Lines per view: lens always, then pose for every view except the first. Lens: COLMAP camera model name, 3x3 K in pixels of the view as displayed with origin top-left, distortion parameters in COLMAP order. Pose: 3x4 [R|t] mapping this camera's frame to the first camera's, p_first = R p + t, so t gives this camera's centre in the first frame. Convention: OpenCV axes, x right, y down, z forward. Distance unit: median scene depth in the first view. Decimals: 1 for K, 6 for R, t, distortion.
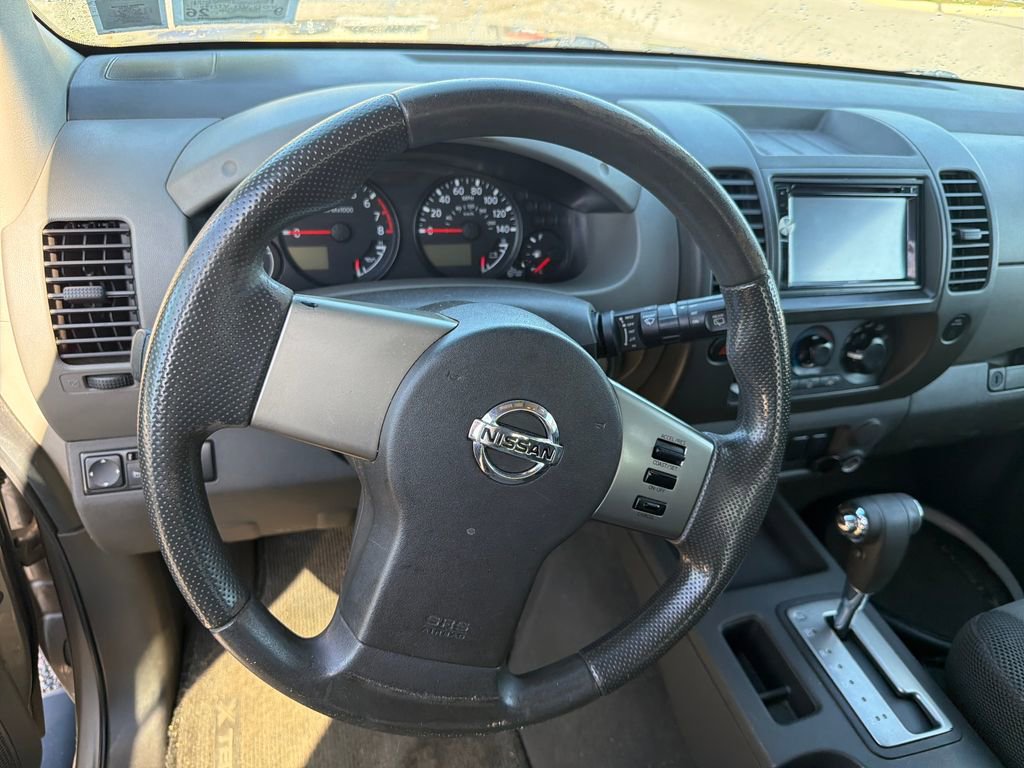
lens RADIAL K [[725.2, 0, 544.2], [0, 725.2, 353.8], [0, 0, 1]] dist [0.032567, -0.081572]
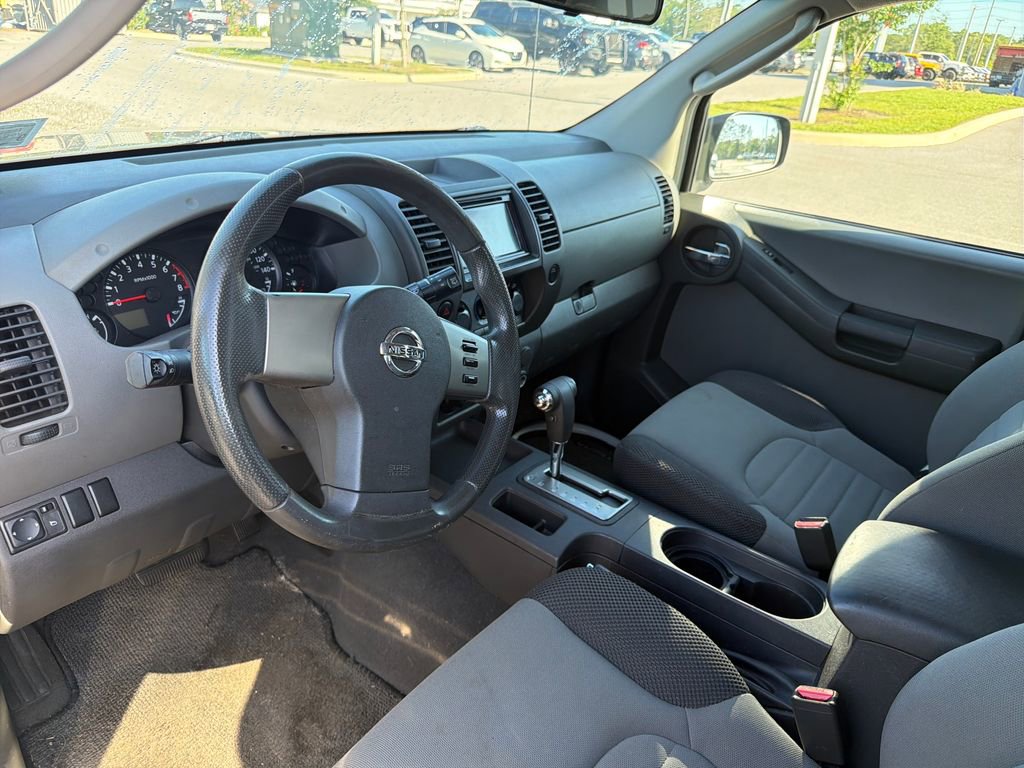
lens RADIAL K [[725.2, 0, 544.2], [0, 725.2, 353.8], [0, 0, 1]] dist [0.032567, -0.081572]
pose [[0.796656, -0.268597, 0.541475, -0.402848], [0.317967, 0.948099, 0.002486, 0.129981], [-0.514040, 0.170191, 0.840713, -0.350986]]
